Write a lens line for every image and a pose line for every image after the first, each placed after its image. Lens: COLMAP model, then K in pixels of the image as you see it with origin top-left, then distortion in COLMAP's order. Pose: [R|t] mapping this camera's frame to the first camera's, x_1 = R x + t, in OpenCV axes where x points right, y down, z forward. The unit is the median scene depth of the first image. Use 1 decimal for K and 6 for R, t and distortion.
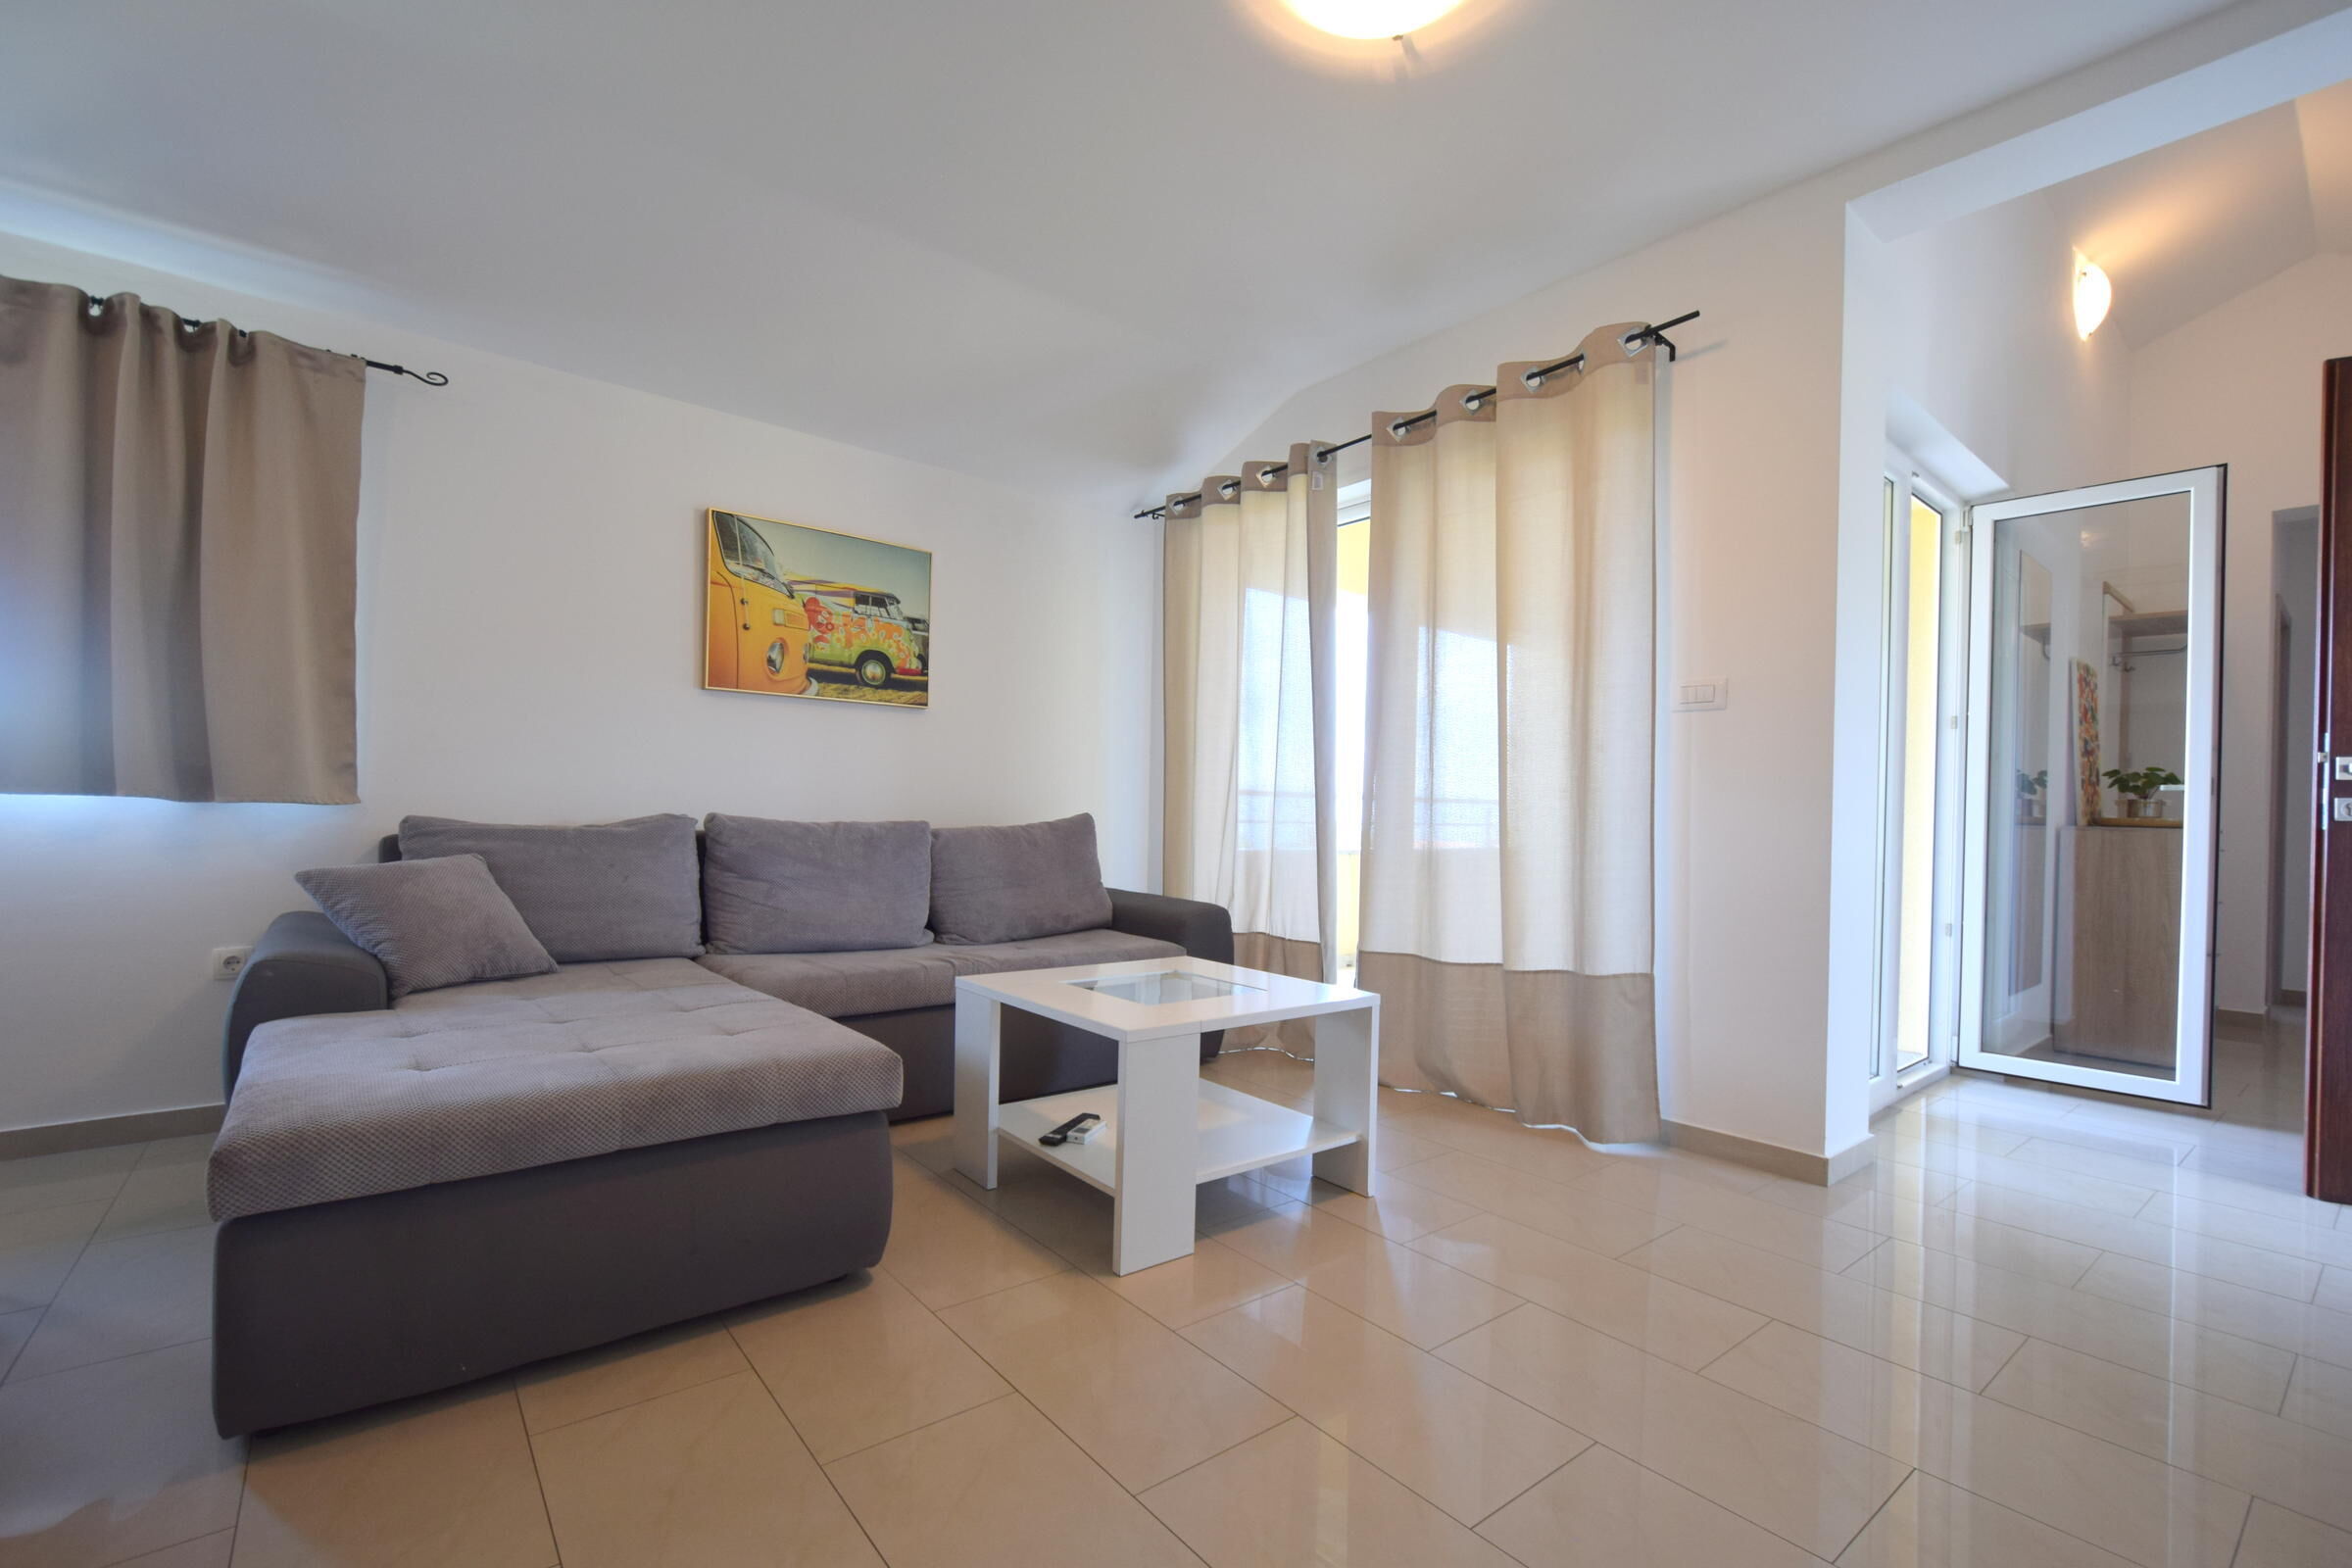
lens RADIAL K [[1025.6, 0, 1181.8], [0, 1025.6, 811.3], [0, 0, 1]] dist [0.012189, -0.010771]
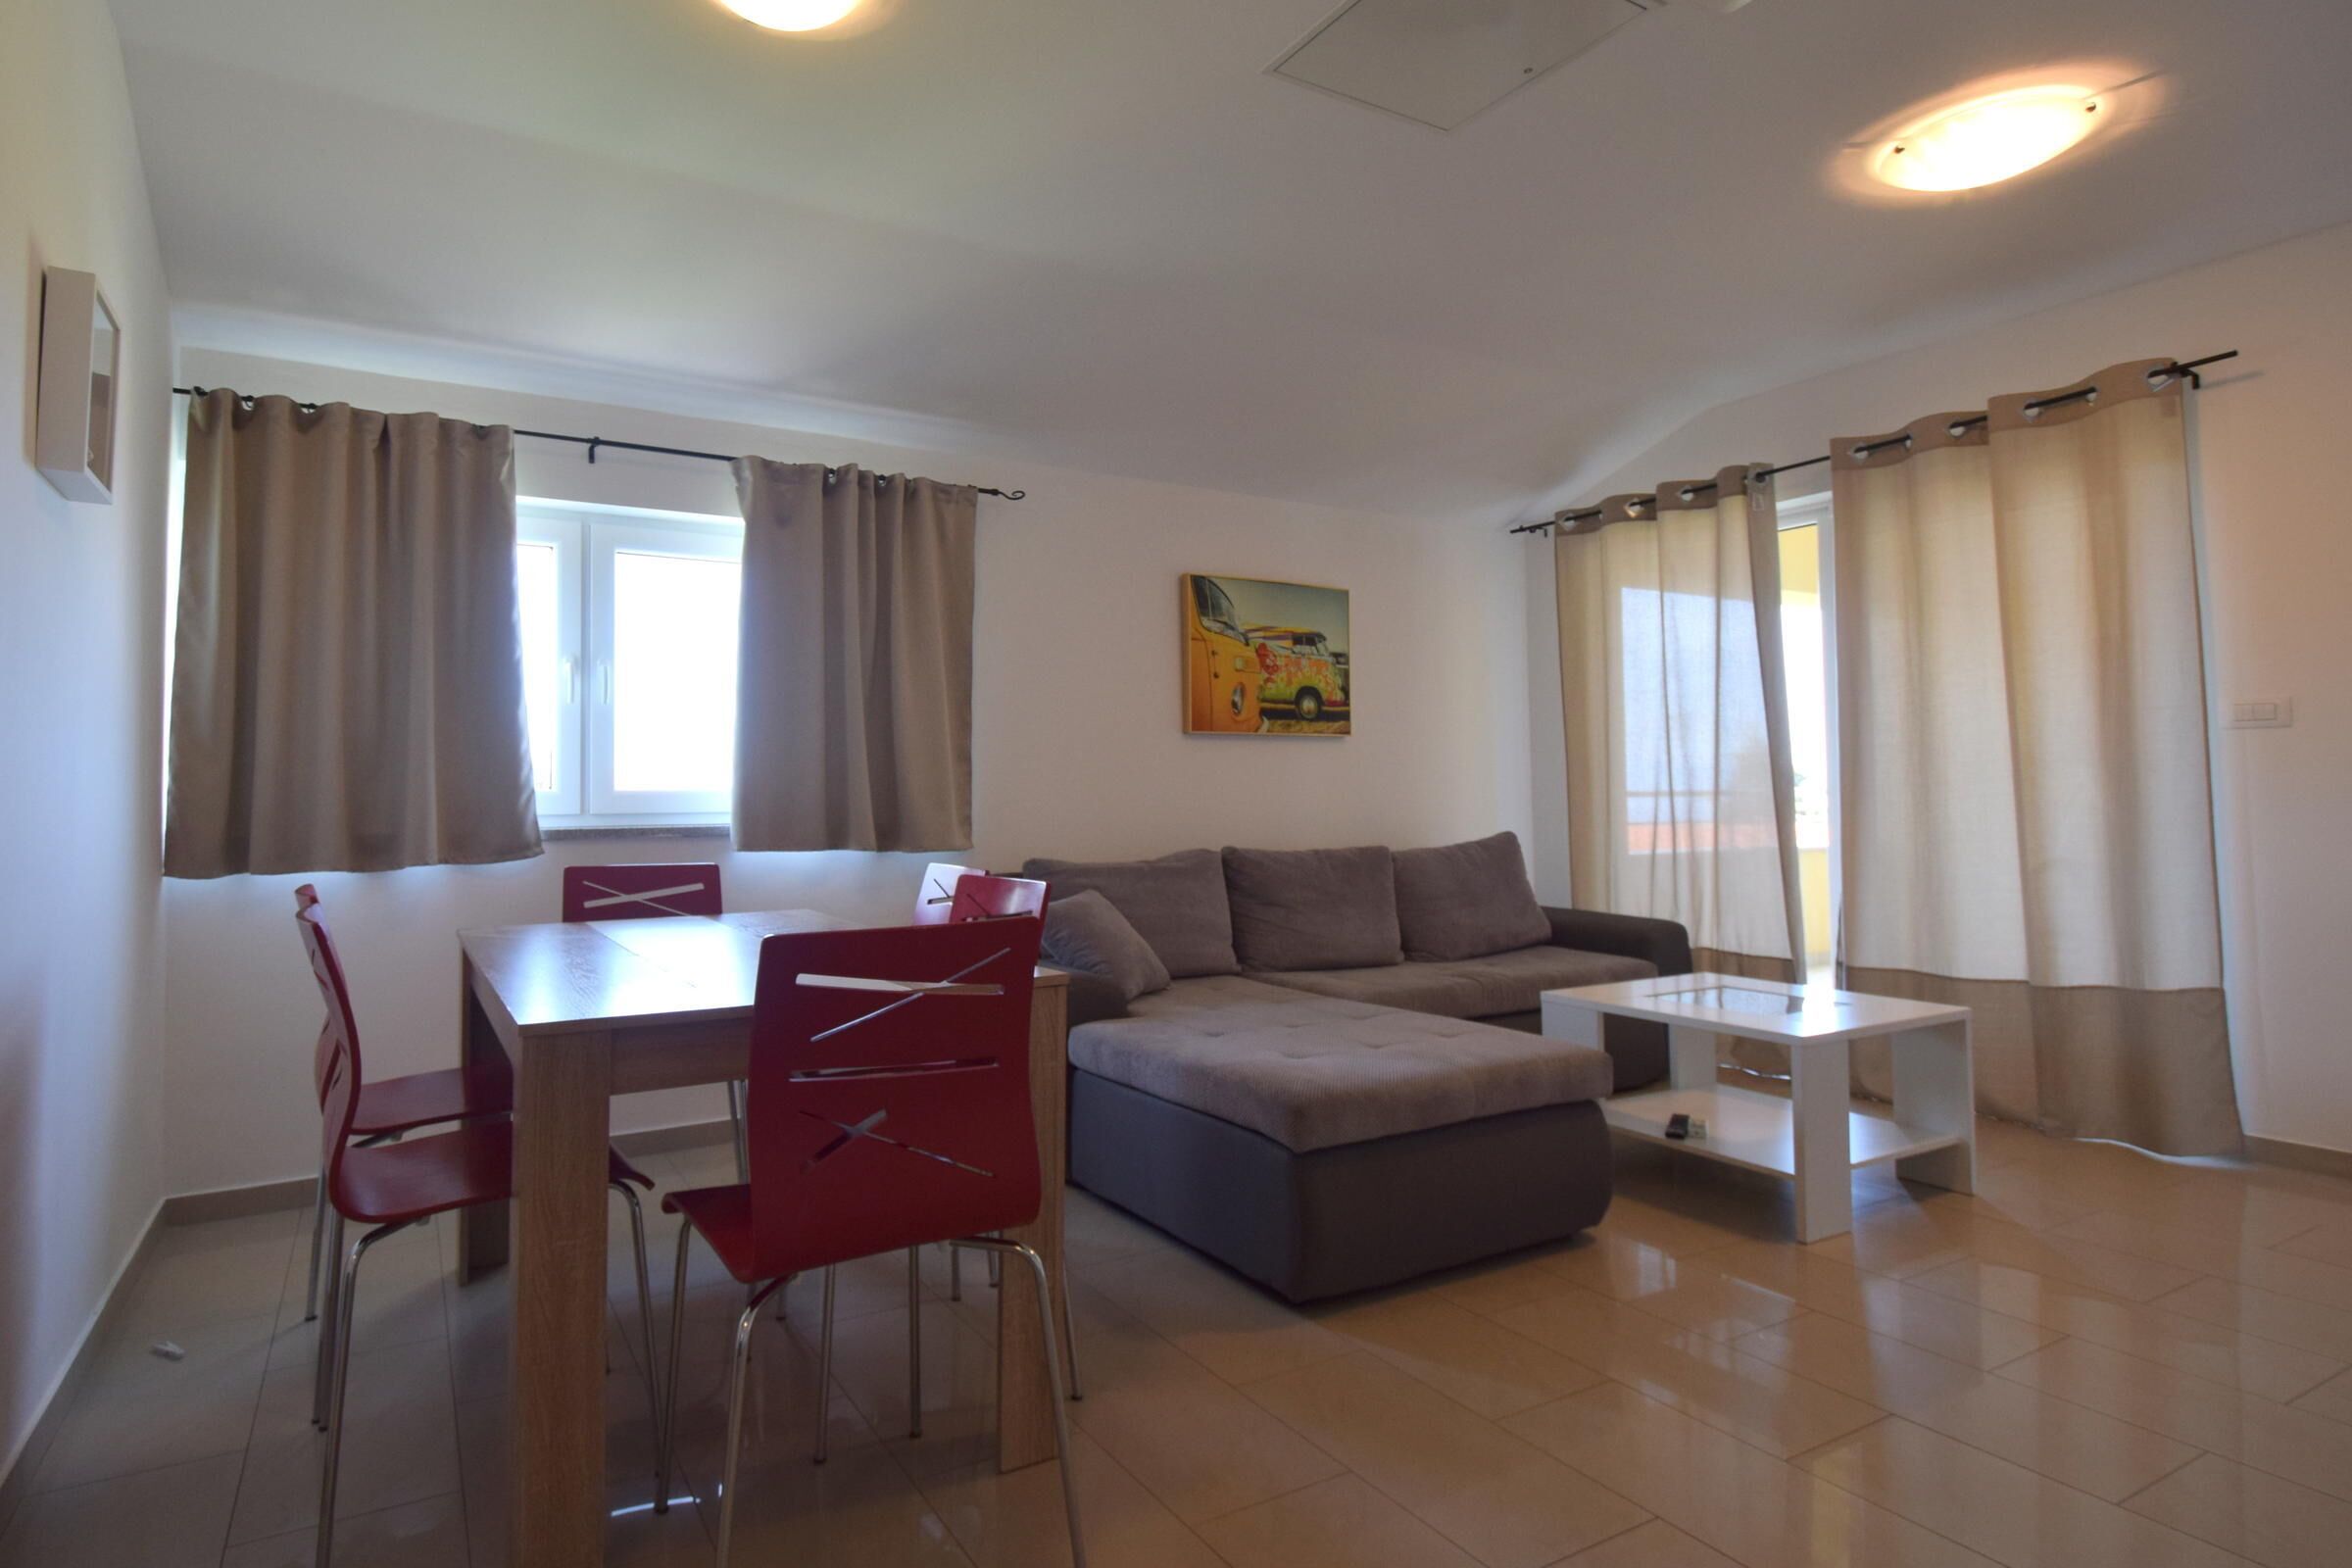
lens RADIAL K [[1231.4, 0, 1041.8], [0, 1231.4, 746.0], [0, 0, 1]] dist [0.024436, -0.019772]
pose [[0.982973, -0.037571, -0.179870, -0.367103], [0.030674, 0.998689, -0.040973, -0.053267], [0.181174, 0.034759, 0.982837, -0.338262]]
